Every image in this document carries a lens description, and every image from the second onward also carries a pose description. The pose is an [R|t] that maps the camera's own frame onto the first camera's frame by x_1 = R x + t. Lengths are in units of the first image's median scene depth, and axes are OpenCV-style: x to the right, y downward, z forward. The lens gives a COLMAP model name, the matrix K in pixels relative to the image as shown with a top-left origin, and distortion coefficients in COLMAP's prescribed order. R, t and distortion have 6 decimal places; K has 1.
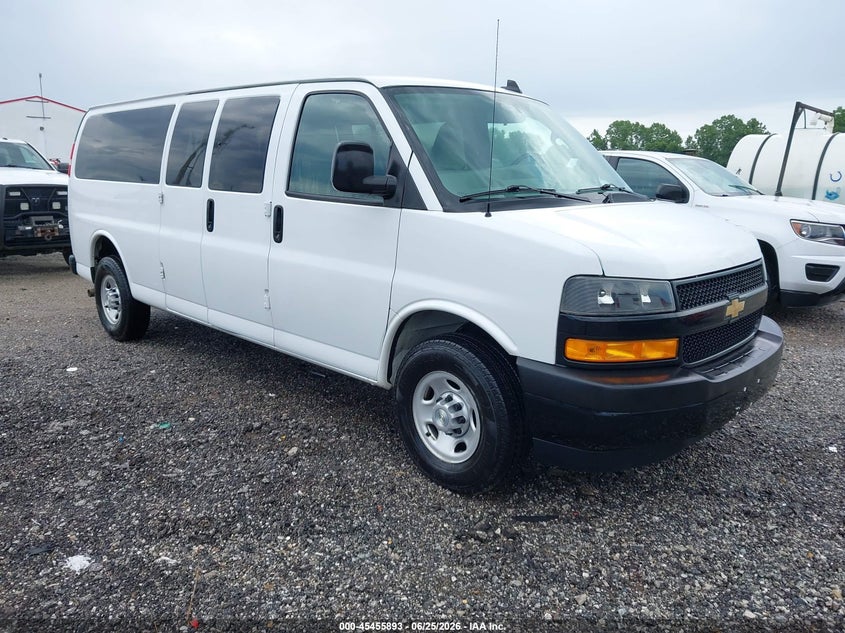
lens RADIAL K [[658.9, 0, 422.2], [0, 658.9, 321.3], [0, 0, 1]] dist [0.039881, -0.025439]
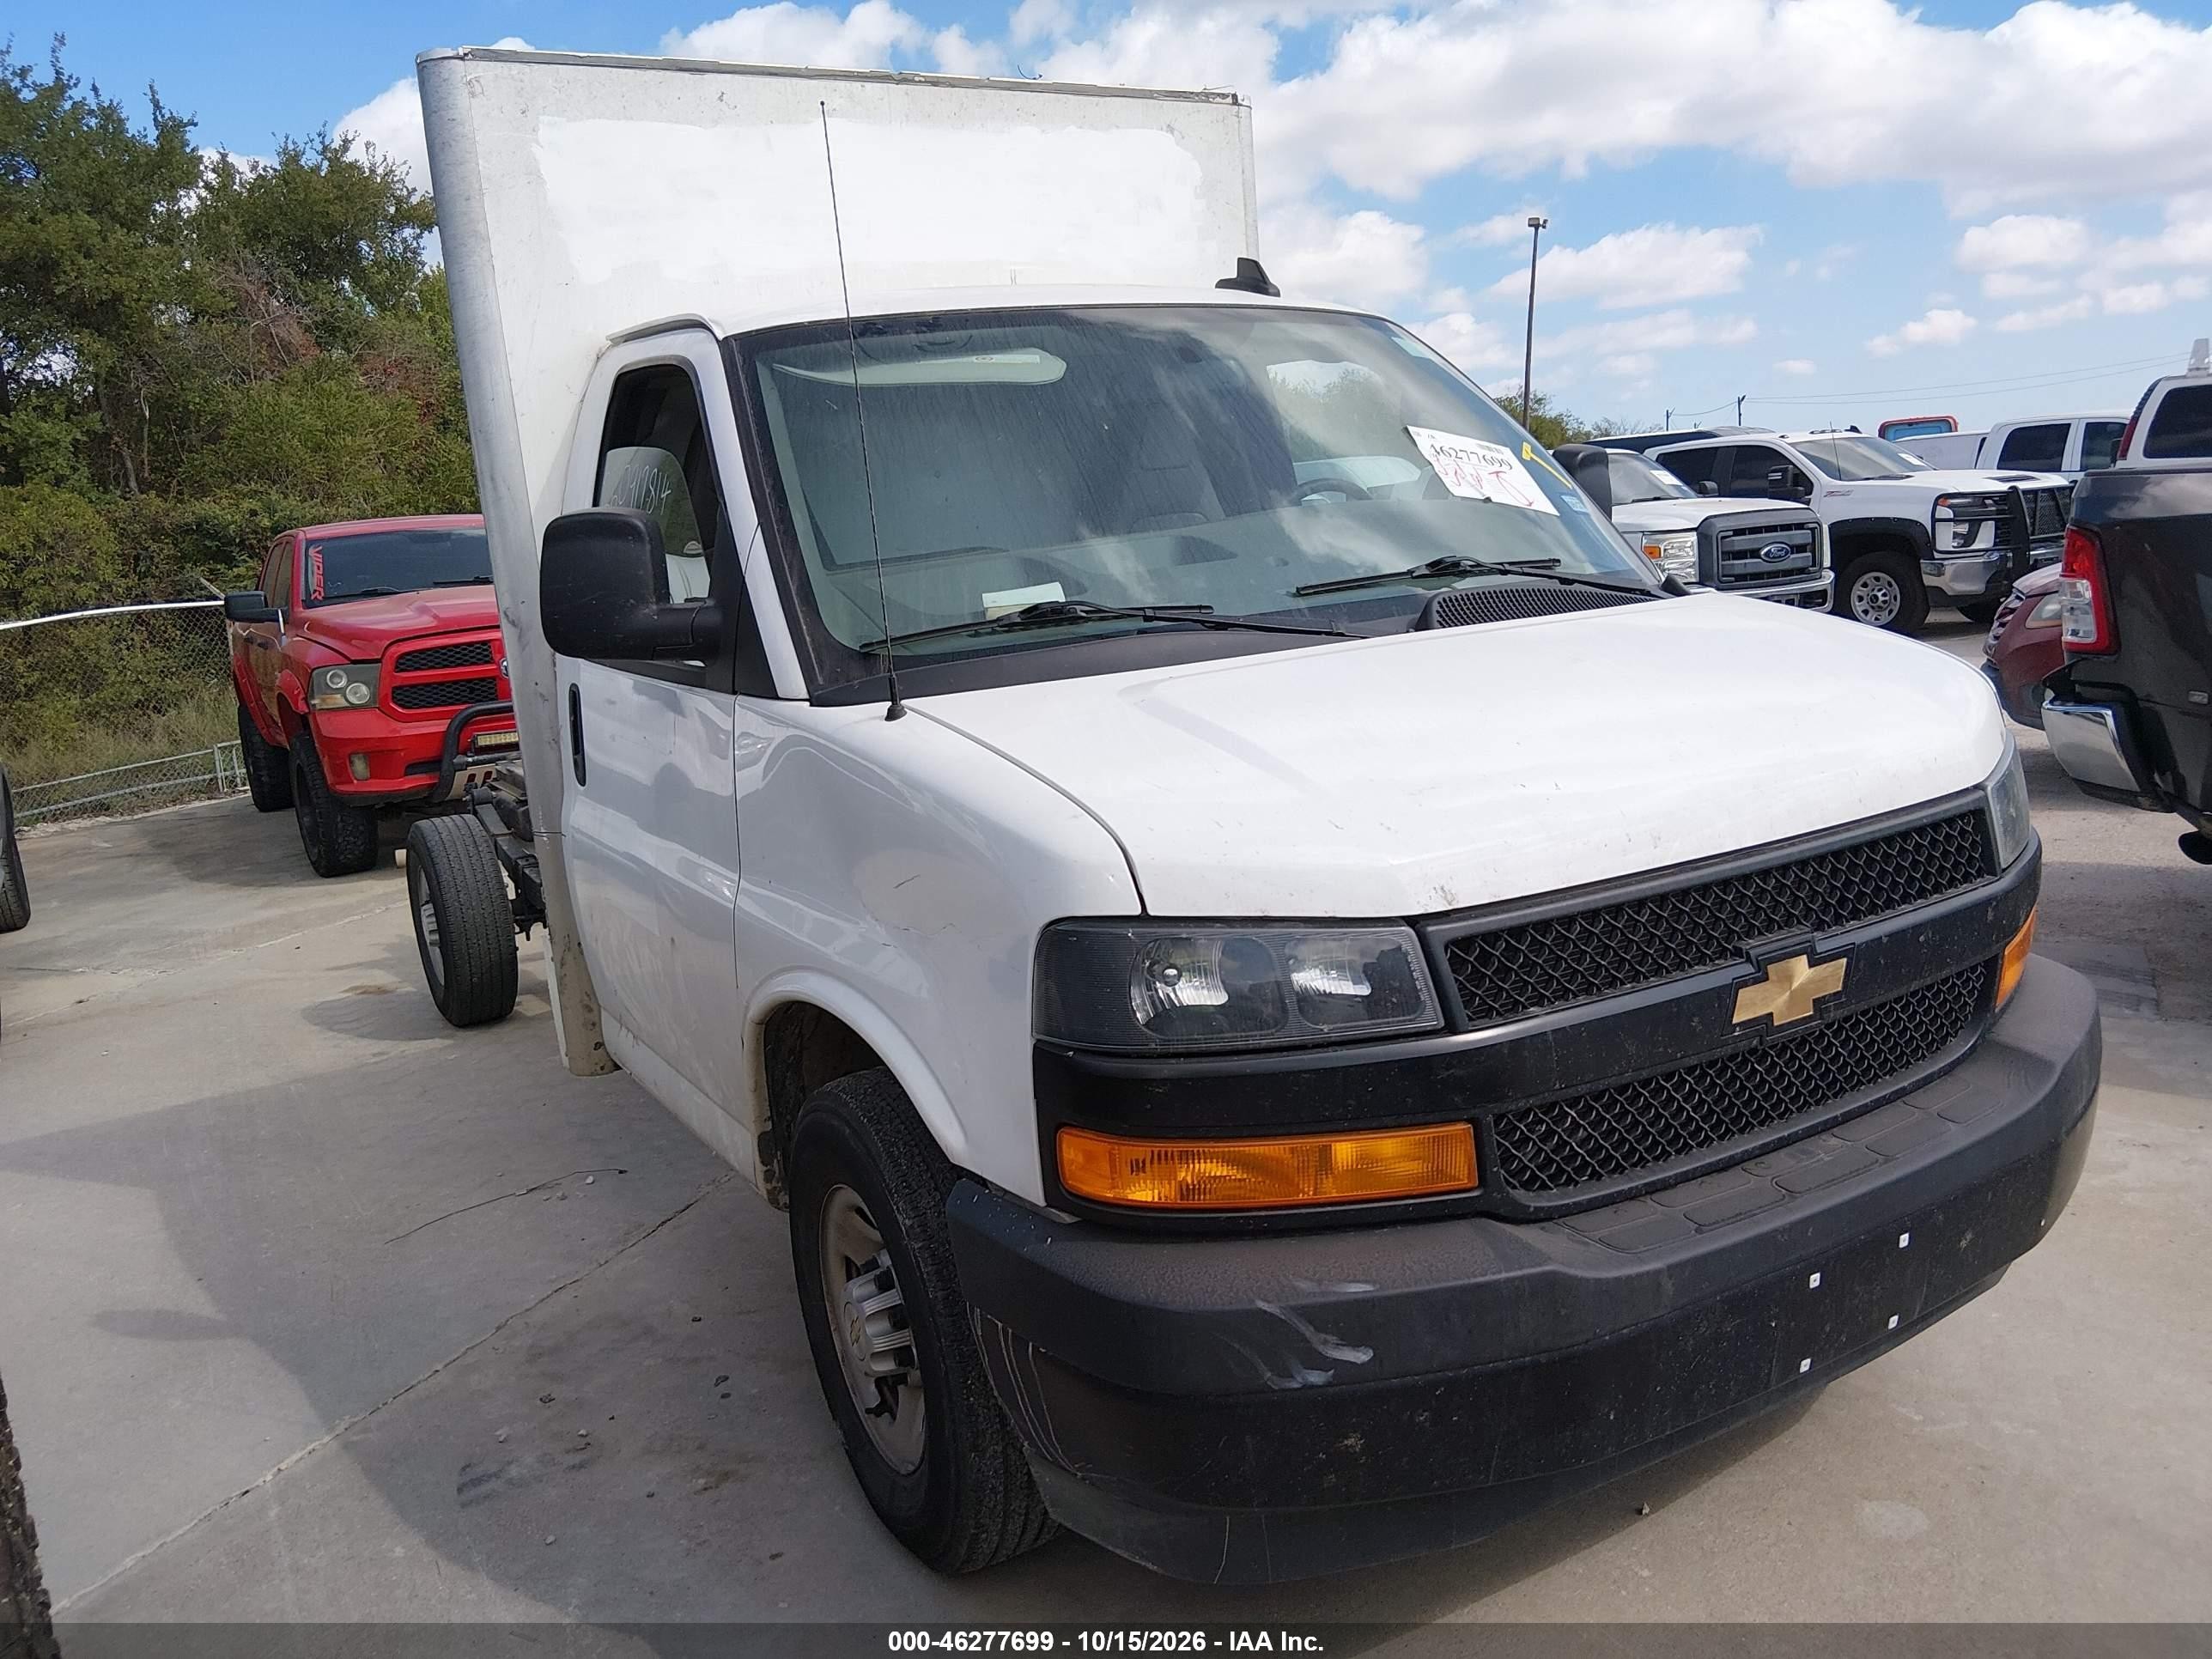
lens RADIAL K [[1724.8, 0, 1069.7], [0, 1724.8, 813.3], [0, 0, 1]] dist [0.039881, -0.025439]
pose [[0.964833, -0.034672, -0.260567, 0.370087], [0.024120, 0.998758, -0.043589, -0.069358], [0.261755, 0.035771, 0.964471, 0.206598]]
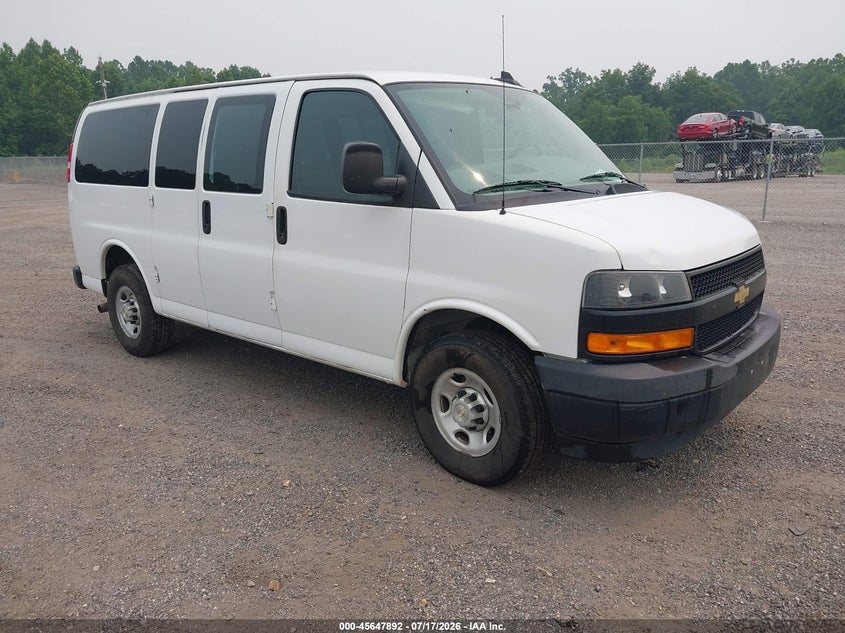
lens RADIAL K [[658.9, 0, 427.3], [0, 658.9, 322.7], [0, 0, 1]] dist [0.039881, -0.025439]
pose [[0.997970, -0.042516, 0.047413, -0.065648], [0.041300, 0.998800, 0.026341, -0.022554], [-0.048476, -0.024330, 0.998528, -0.005463]]
